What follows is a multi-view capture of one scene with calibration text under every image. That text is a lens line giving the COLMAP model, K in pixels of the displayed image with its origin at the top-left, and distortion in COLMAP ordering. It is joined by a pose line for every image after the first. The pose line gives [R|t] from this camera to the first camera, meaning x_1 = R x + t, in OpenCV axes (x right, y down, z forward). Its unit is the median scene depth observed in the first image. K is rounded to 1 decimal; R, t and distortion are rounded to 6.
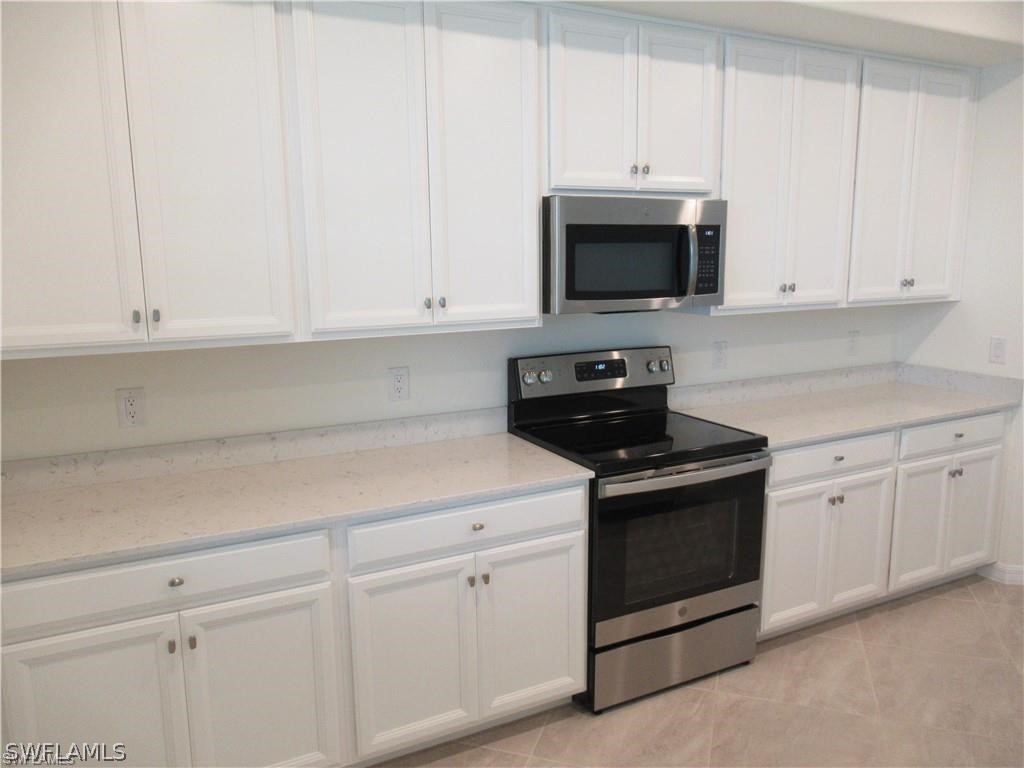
lens RADIAL K [[778.5, 0, 533.7], [0, 778.5, 388.2], [0, 0, 1]] dist [0.005071, -0.001834]
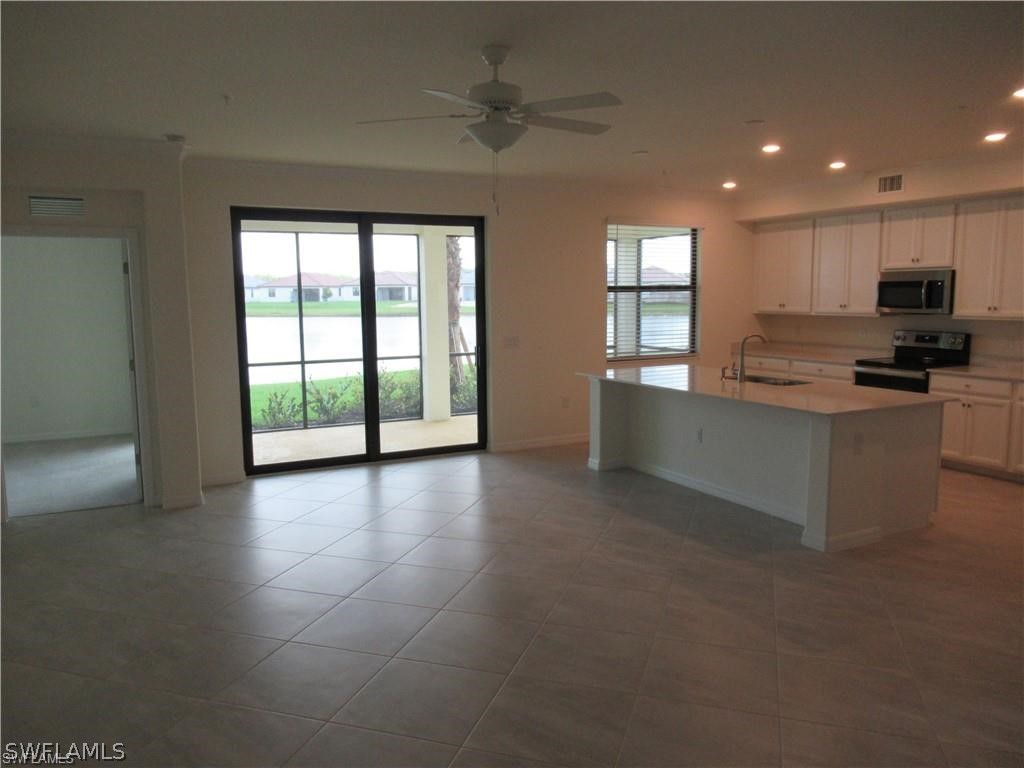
lens RADIAL K [[778.5, 0, 533.7], [0, 778.5, 388.2], [0, 0, 1]] dist [0.005071, -0.001834]
pose [[0.006975, 0.132295, -0.991186, 2.678179], [-0.166433, 0.977538, 0.129302, 0.017365], [0.986028, 0.164064, 0.028836, -0.273310]]
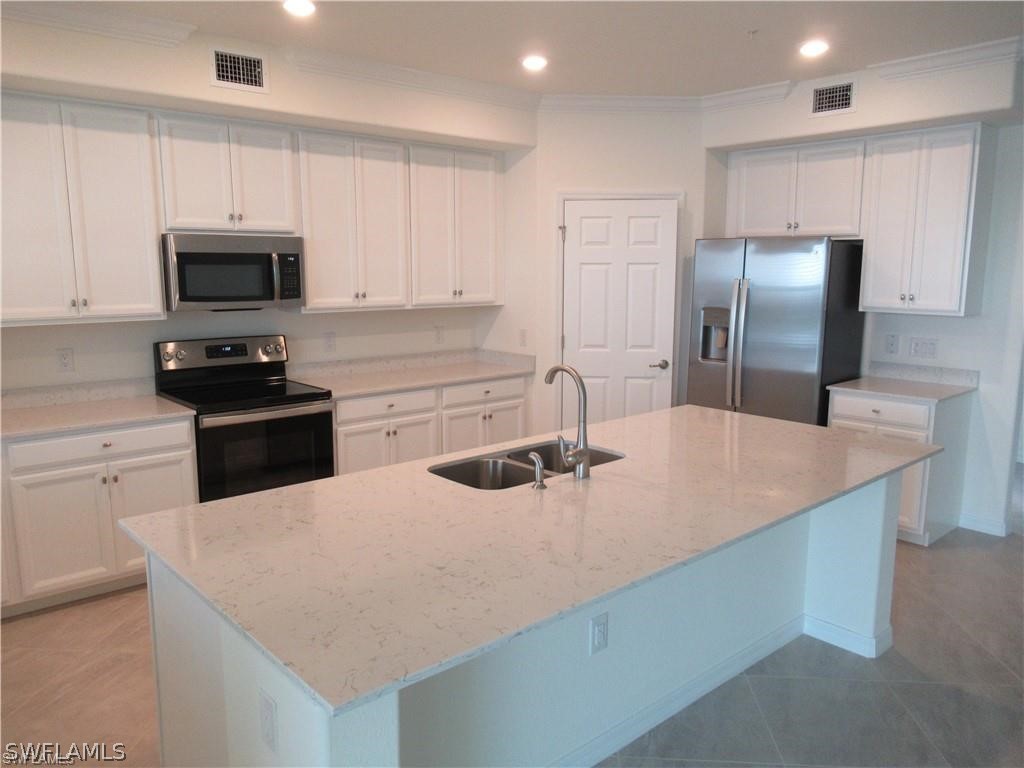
lens RADIAL K [[778.5, 0, 533.7], [0, 778.5, 388.2], [0, 0, 1]] dist [0.005071, -0.001834]
pose [[0.970224, -0.027052, 0.240695, 0.311184], [0.031775, 0.999371, -0.015763, 0.093405], [-0.240117, 0.022942, 0.970473, -0.588611]]
